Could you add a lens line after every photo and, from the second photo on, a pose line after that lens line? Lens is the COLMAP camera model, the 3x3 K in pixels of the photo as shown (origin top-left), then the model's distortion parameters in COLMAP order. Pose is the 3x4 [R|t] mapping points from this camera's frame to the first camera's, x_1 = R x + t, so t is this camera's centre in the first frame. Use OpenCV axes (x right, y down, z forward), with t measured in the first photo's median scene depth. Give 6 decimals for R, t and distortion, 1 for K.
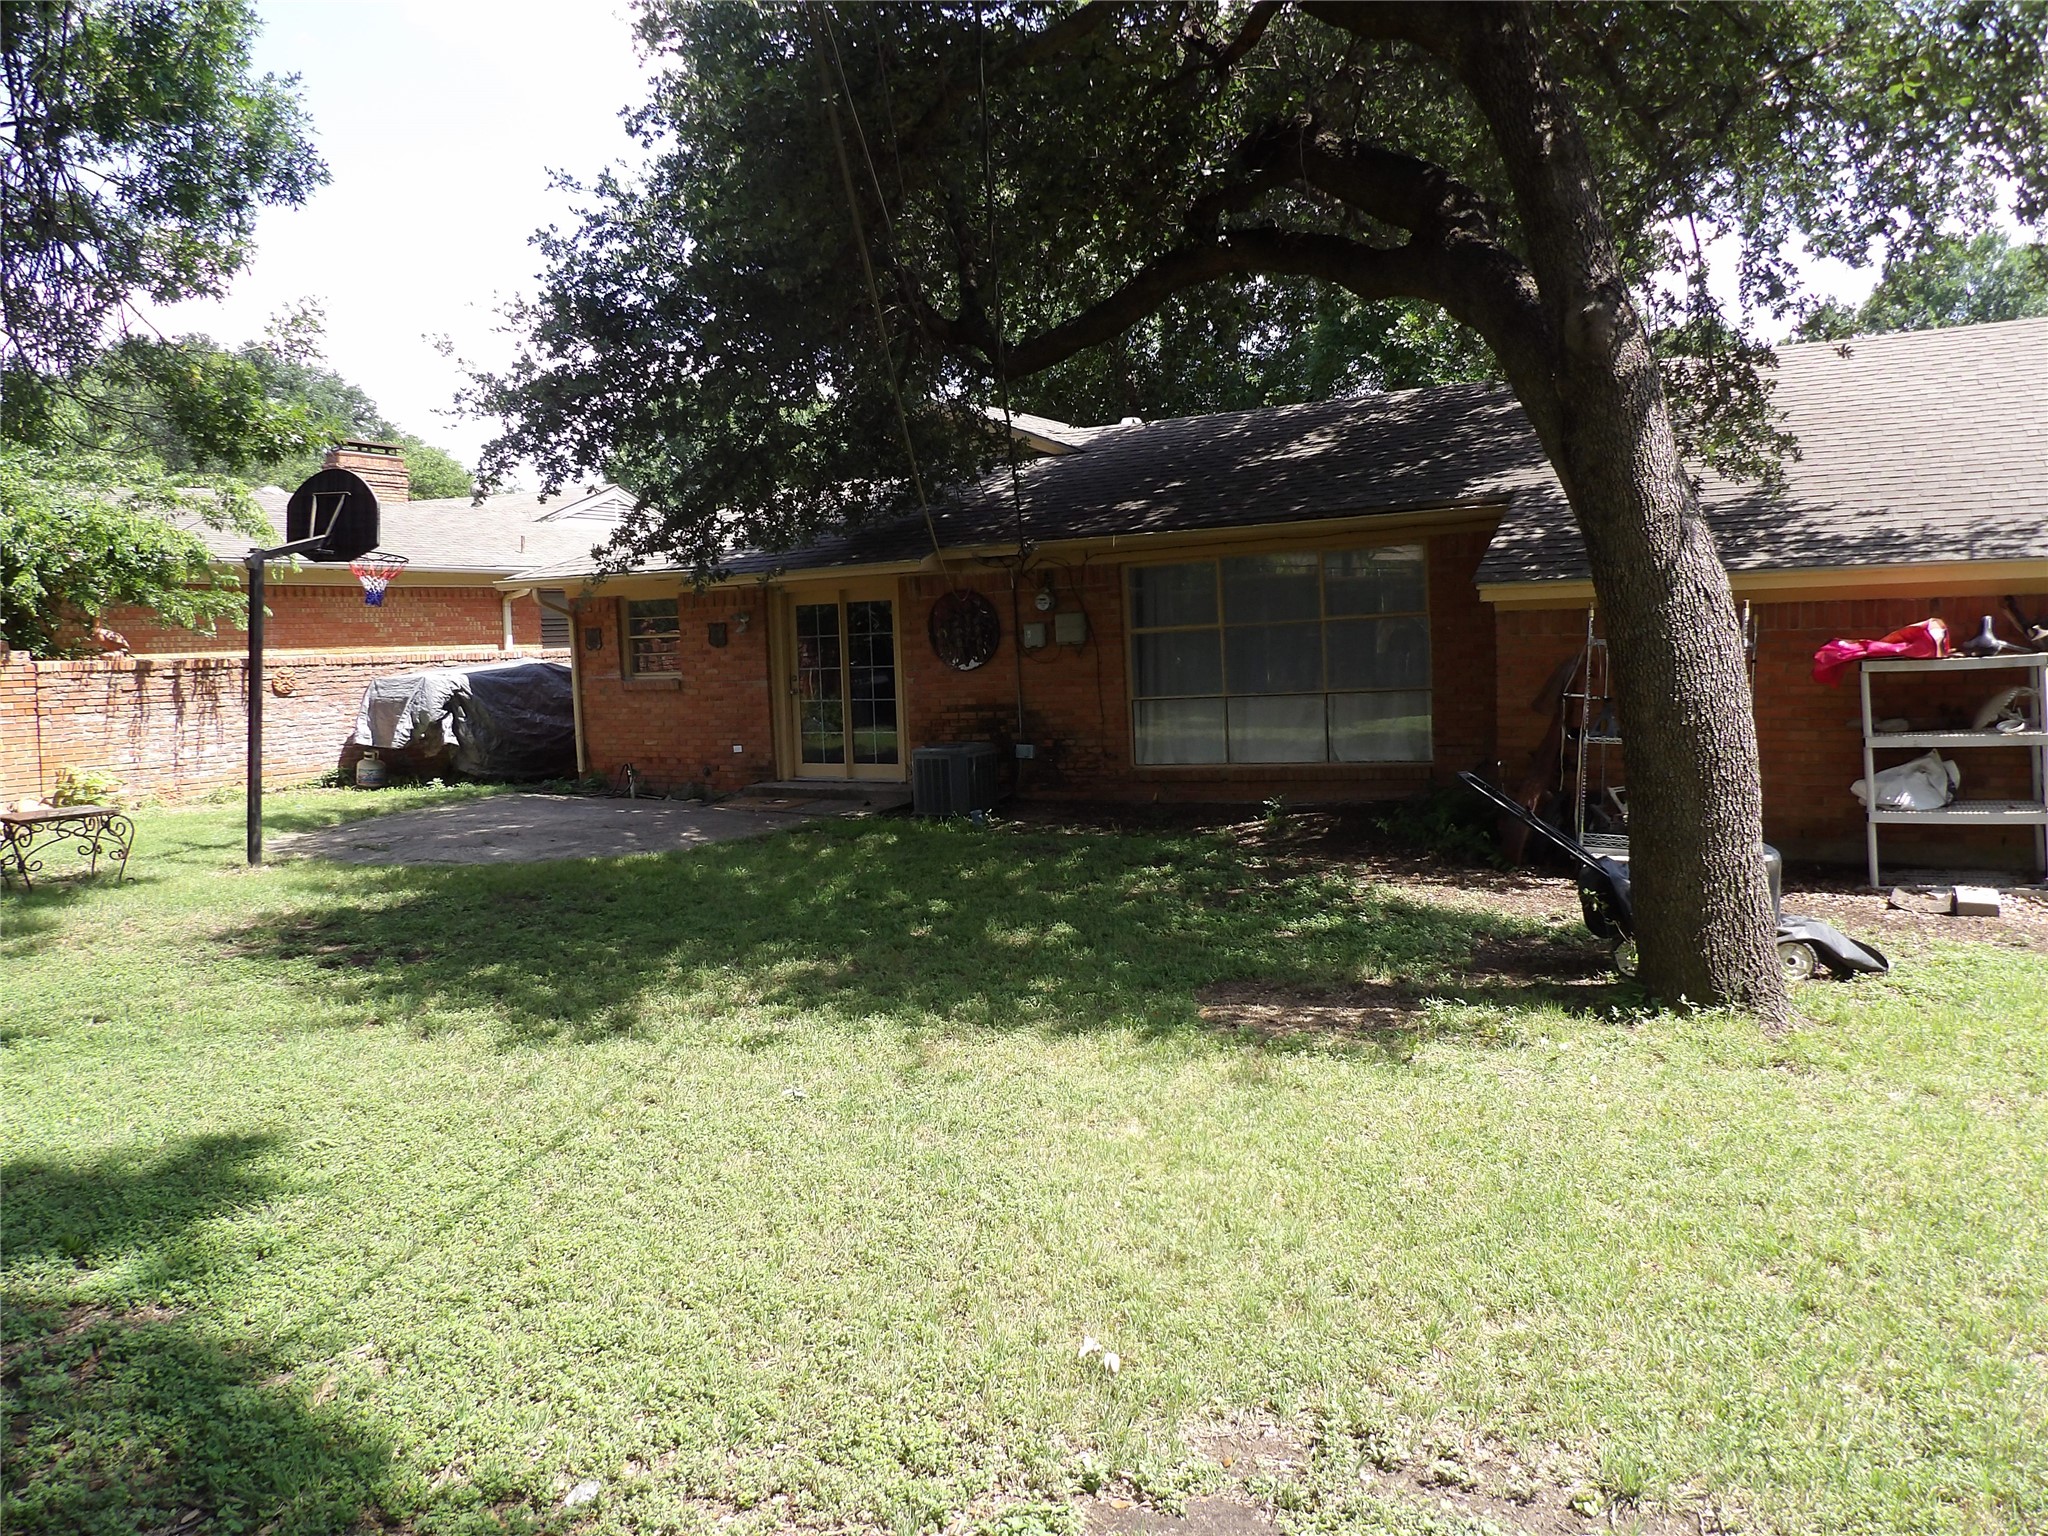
lens RADIAL K [[1450.1, 0, 1030.5], [0, 1450.1, 774.6], [0, 0, 1]] dist [-0.027394, -0.000569]
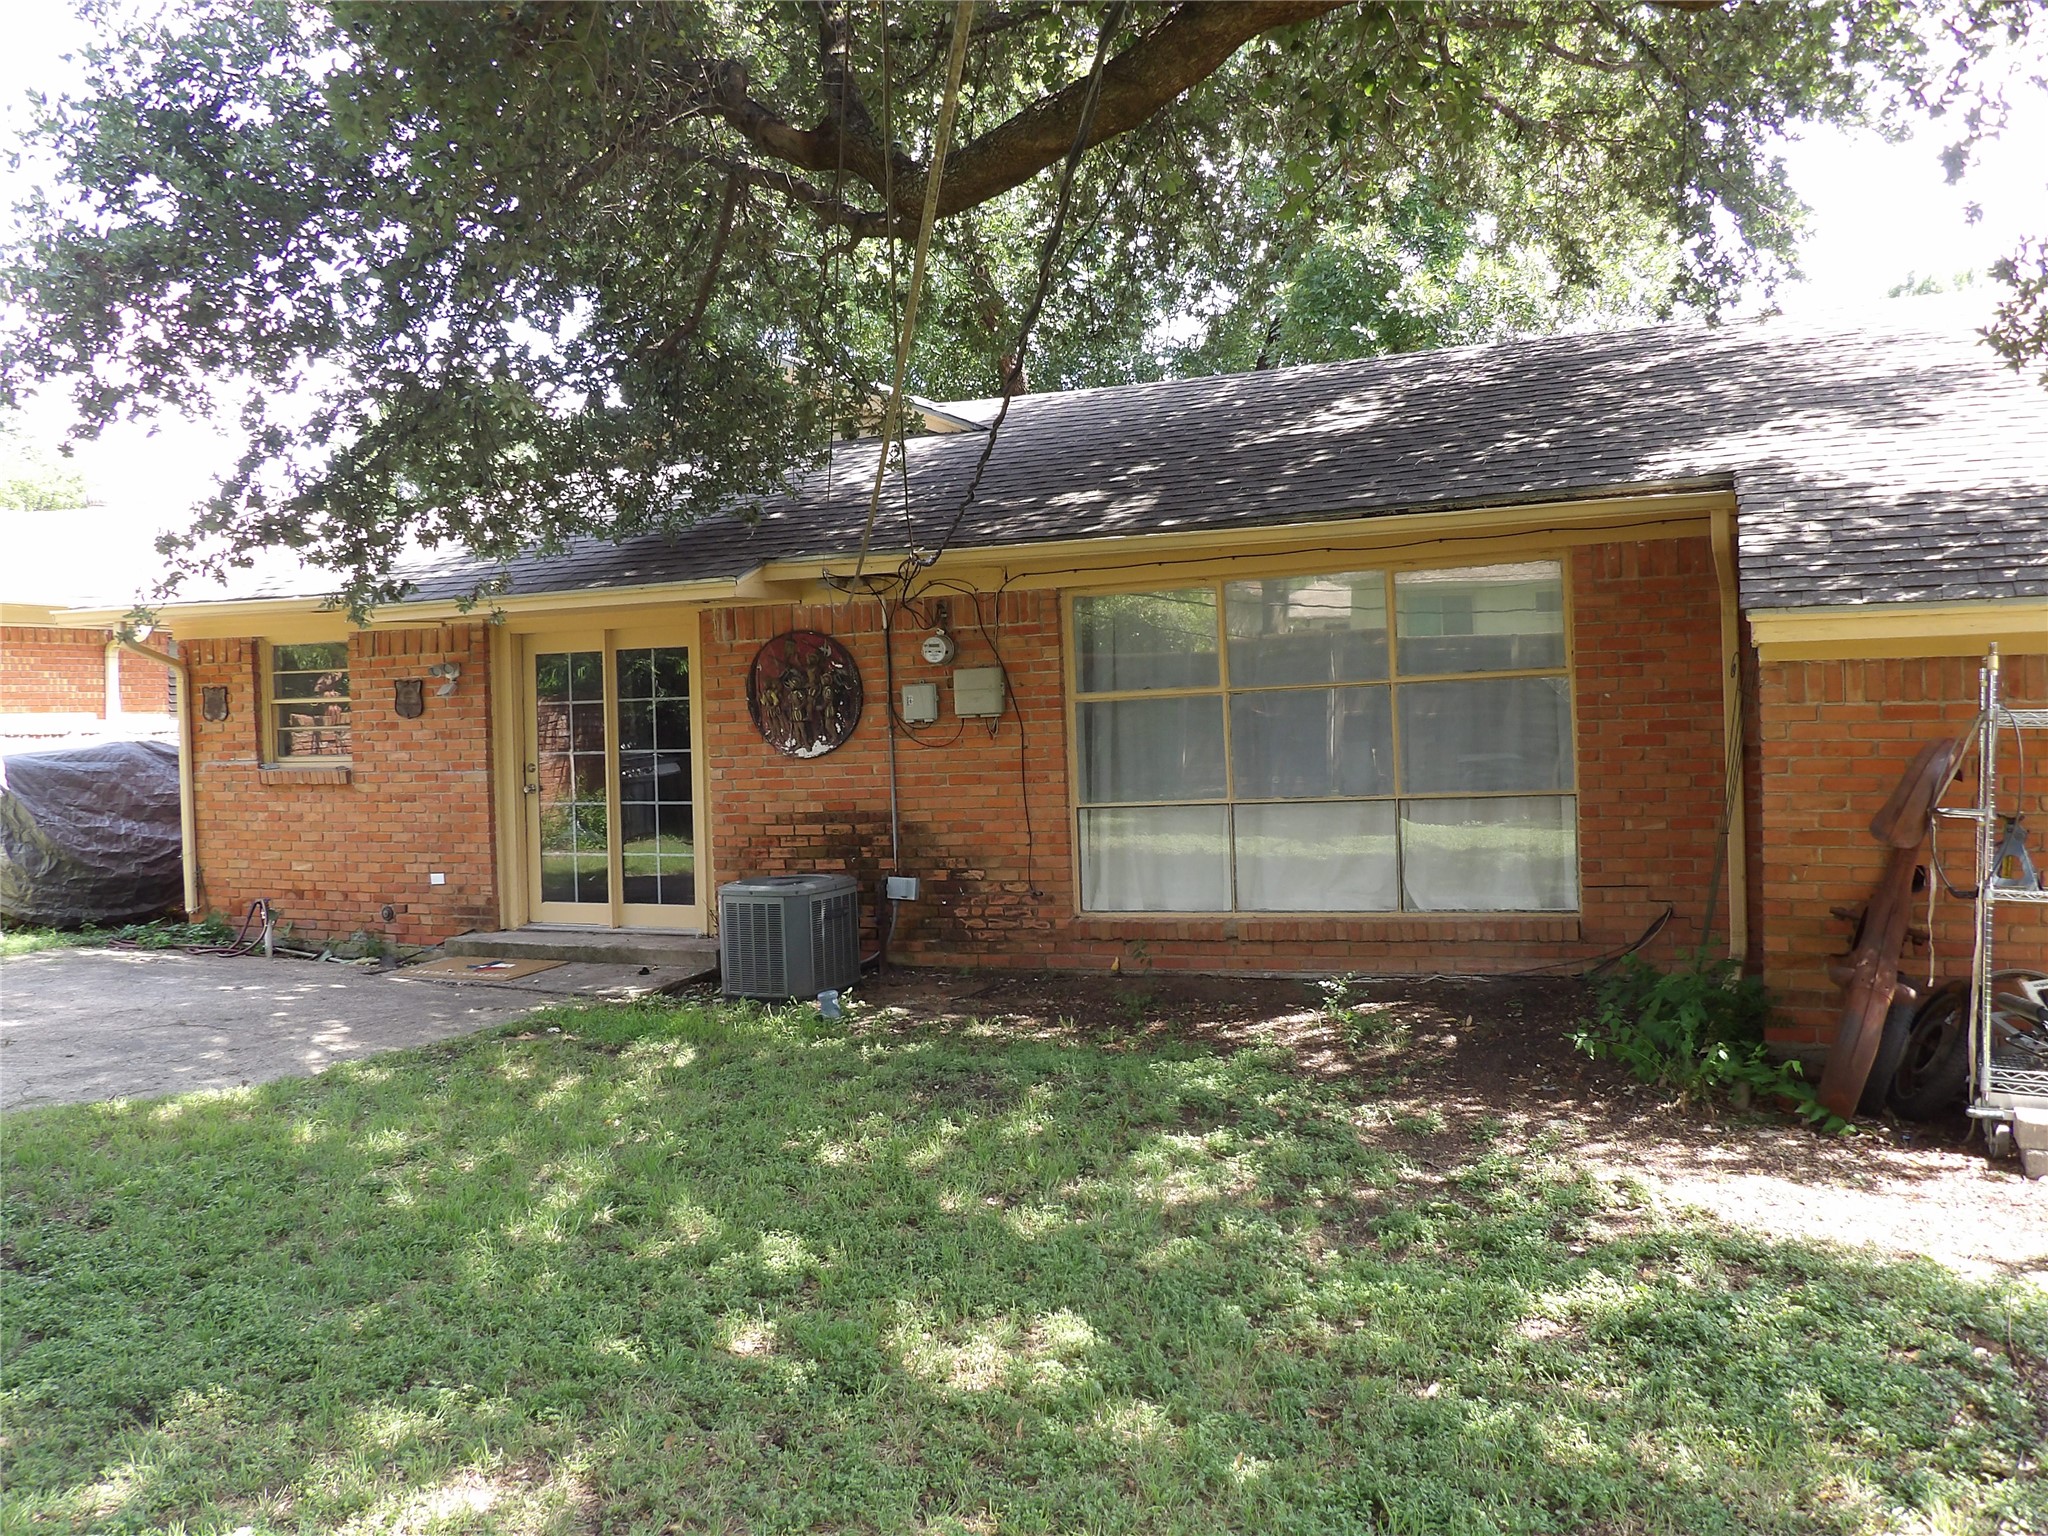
lens RADIAL K [[1794.7, 0, 1022.0], [0, 1794.7, 753.7], [0, 0, 1]] dist [-0.018827, 0.012111]
pose [[0.995820, 0.008391, 0.090953, -0.023941], [-0.001603, 0.997224, -0.074445, -0.016952], [-0.091325, 0.073988, 0.993069, 0.234556]]
